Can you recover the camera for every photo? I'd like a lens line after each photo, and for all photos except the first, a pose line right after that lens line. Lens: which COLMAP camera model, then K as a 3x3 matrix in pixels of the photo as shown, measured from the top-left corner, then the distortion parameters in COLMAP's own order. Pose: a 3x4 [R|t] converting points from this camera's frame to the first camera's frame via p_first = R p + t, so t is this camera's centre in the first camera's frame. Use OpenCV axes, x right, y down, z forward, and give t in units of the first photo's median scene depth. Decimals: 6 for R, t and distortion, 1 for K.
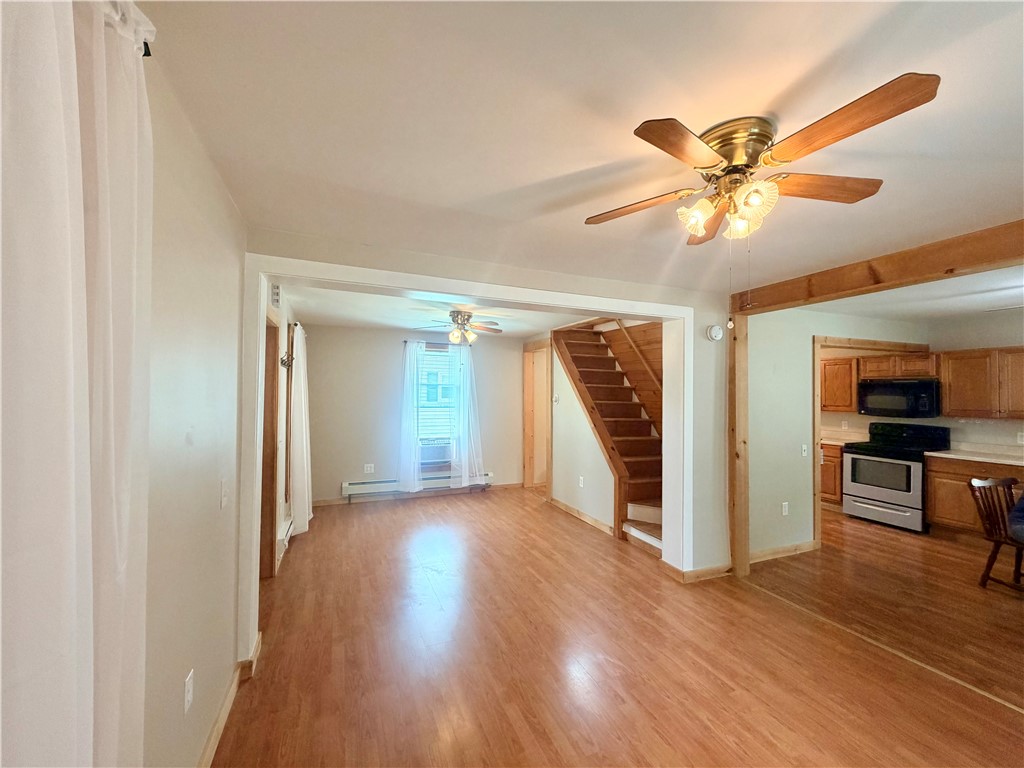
lens RADIAL K [[407.2, 0, 510.3], [0, 407.2, 386.4], [0, 0, 1]] dist [-0.000382, -0.000245]
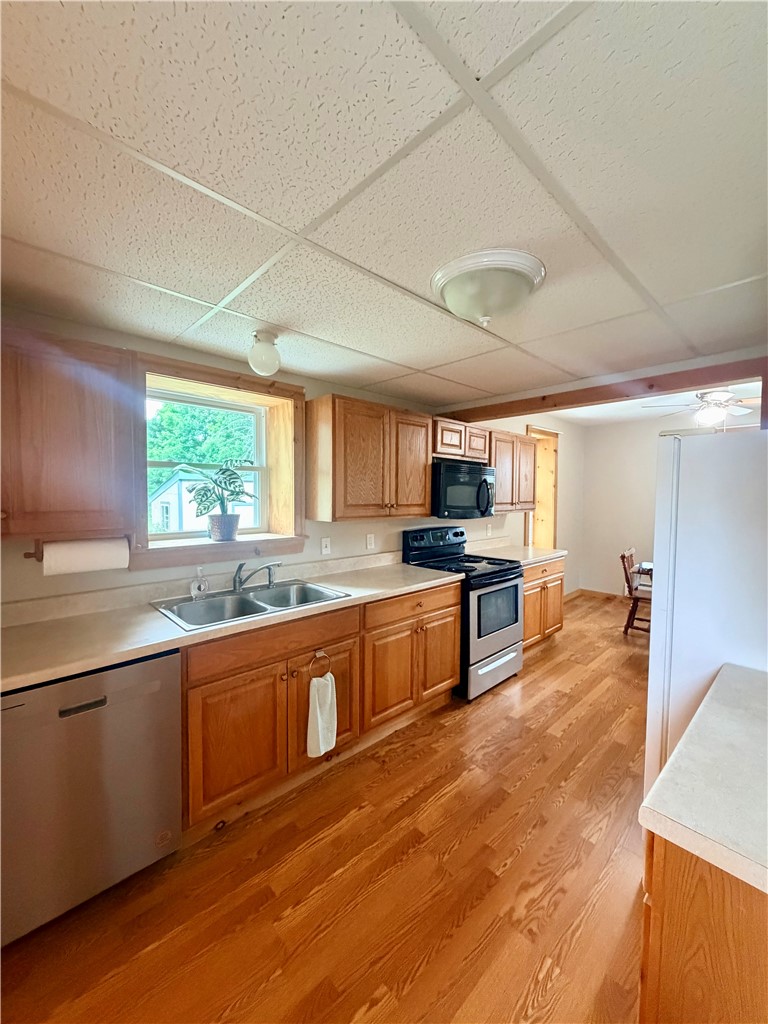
lens RADIAL K [[407.2, 0, 384.0], [0, 407.2, 512.0], [0, 0, 1]] dist [-0.000382, -0.000245]
pose [[-0.352837, -0.058019, 0.933884, 0.365205], [-0.024518, 0.998306, 0.052758, 0.031183], [-0.935364, -0.004282, -0.353662, 1.335249]]
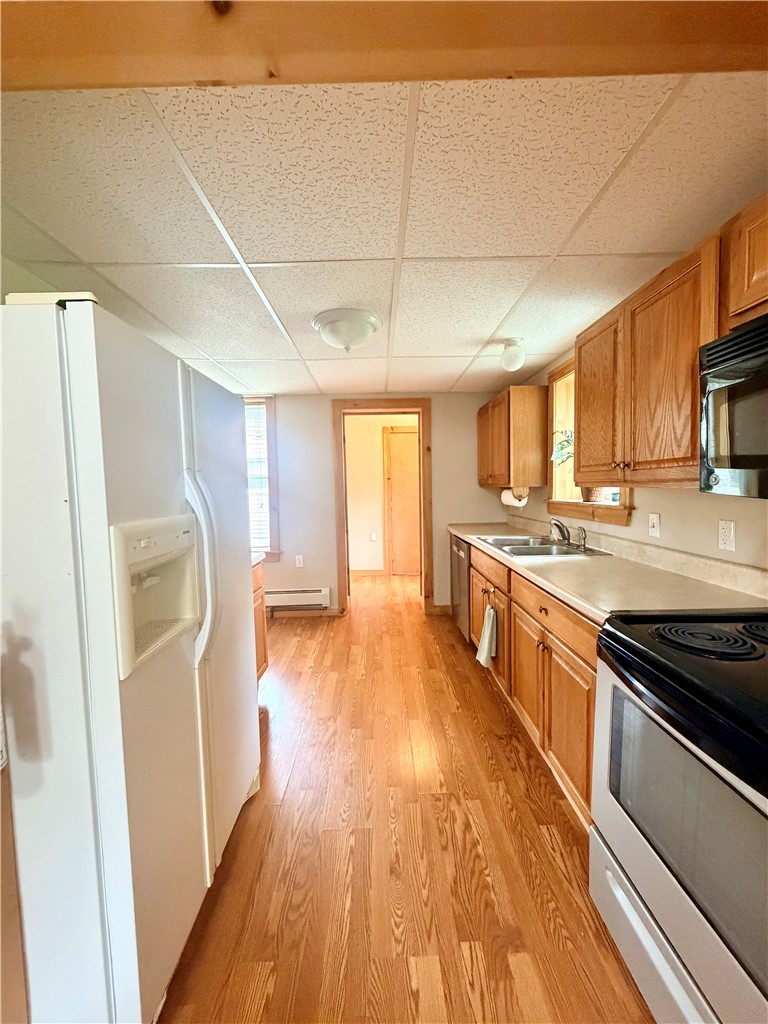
lens RADIAL K [[407.2, 0, 384.0], [0, 407.2, 512.0], [0, 0, 1]] dist [-0.000382, -0.000245]
pose [[0.926567, -0.005727, -0.376087, 0.812879], [0.036217, 0.996597, 0.074052, 0.057796], [0.374383, -0.082235, 0.923620, 0.760952]]
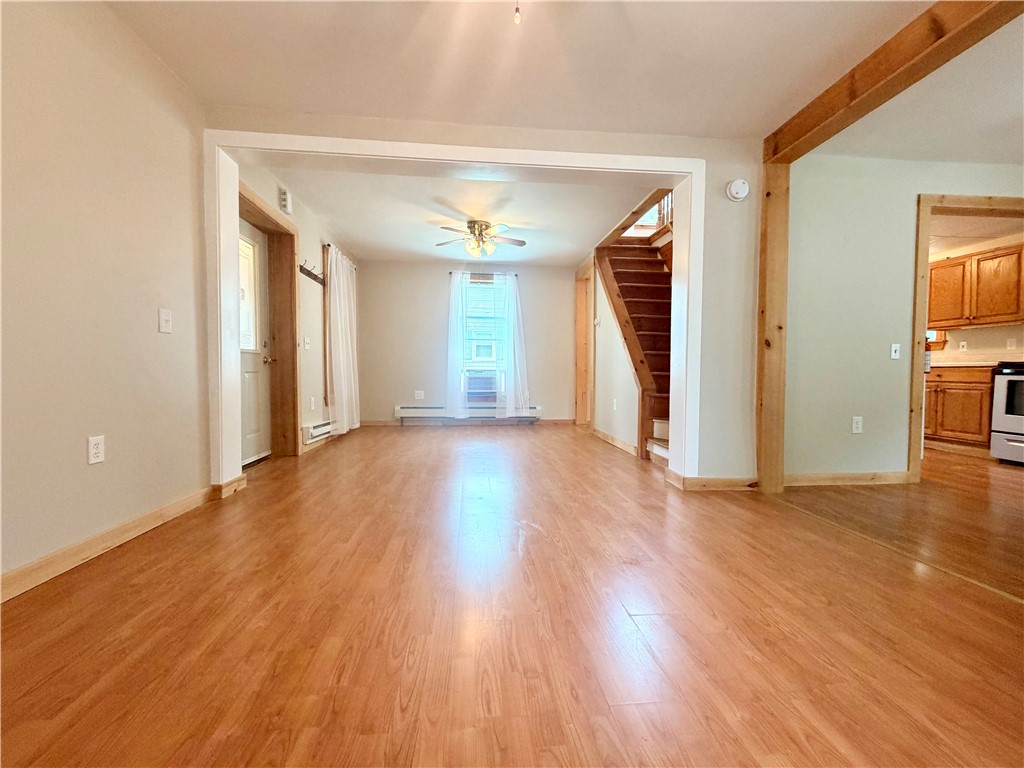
lens RADIAL K [[407.2, 0, 510.3], [0, 407.2, 386.4], [0, 0, 1]] dist [-0.000382, -0.000245]
pose [[0.956199, 0.005527, -0.292664, 0.212845], [0.008708, 0.998842, 0.047314, 0.145290], [0.292587, -0.047790, 0.955044, 0.059730]]
